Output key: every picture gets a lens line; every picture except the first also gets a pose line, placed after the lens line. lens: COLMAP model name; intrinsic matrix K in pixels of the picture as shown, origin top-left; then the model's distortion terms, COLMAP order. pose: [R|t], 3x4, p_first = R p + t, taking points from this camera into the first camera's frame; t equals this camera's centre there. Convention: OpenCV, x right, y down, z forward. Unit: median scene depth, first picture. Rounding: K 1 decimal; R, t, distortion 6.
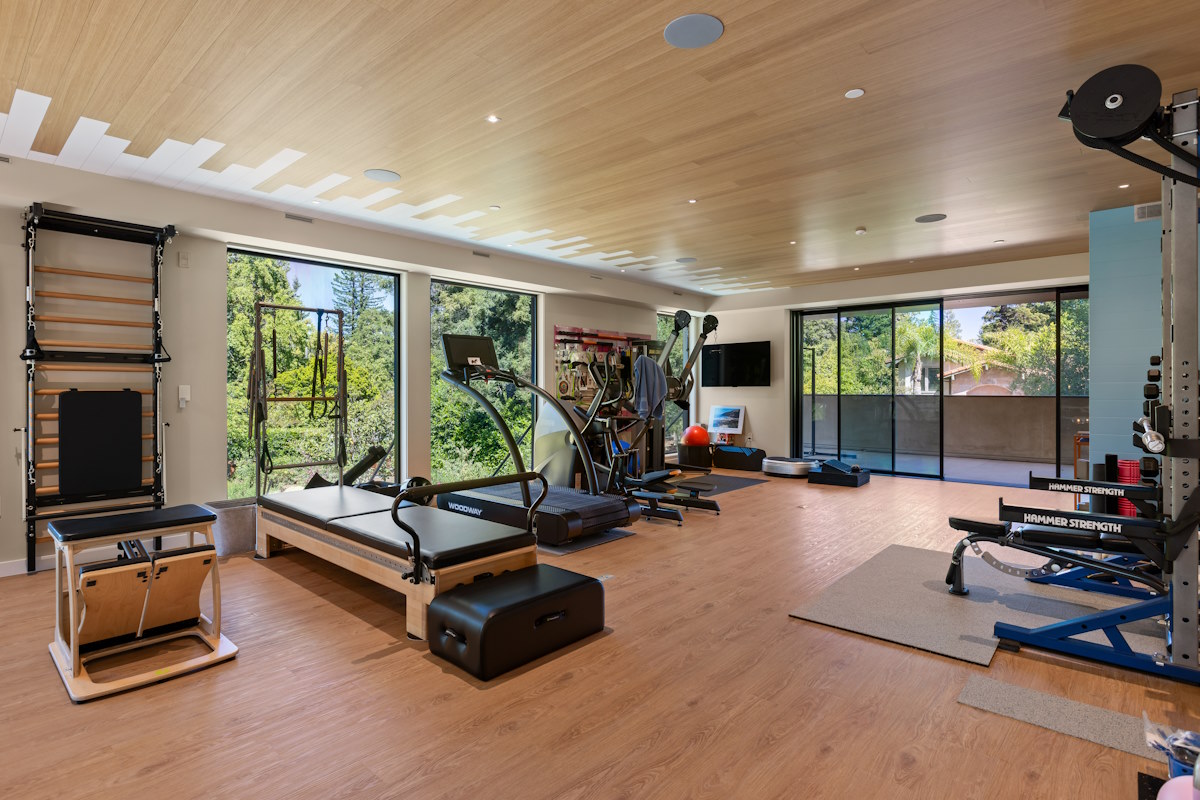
lens RADIAL K [[609.8, 0, 600.0], [0, 609.8, 400.0], [0, 0, 1]] dist [0.000948, -0.000003]
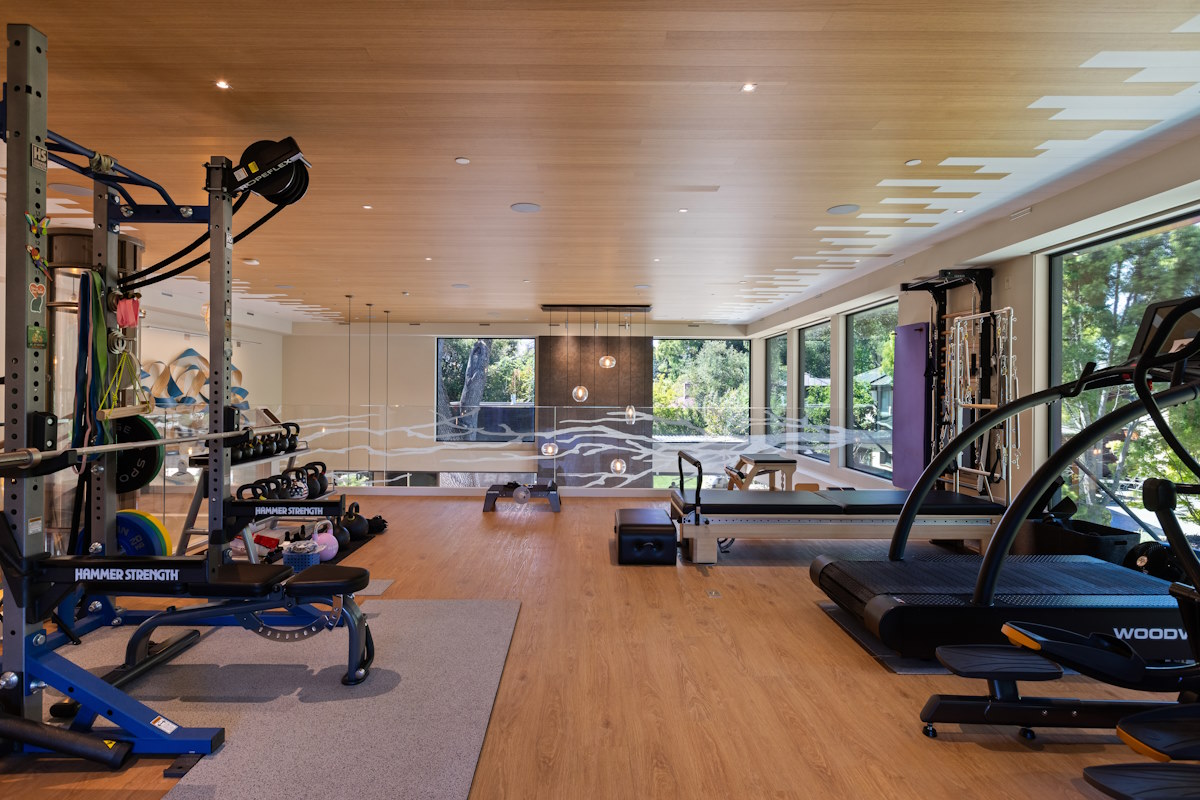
lens RADIAL K [[609.8, 0, 600.0], [0, 609.8, 400.0], [0, 0, 1]] dist [0.000948, -0.000003]
pose [[-0.735221, 0.011088, -0.677737, 0.751126], [-0.005859, 0.999725, 0.022712, -0.032388], [0.677803, 0.020669, -0.734953, 1.504127]]
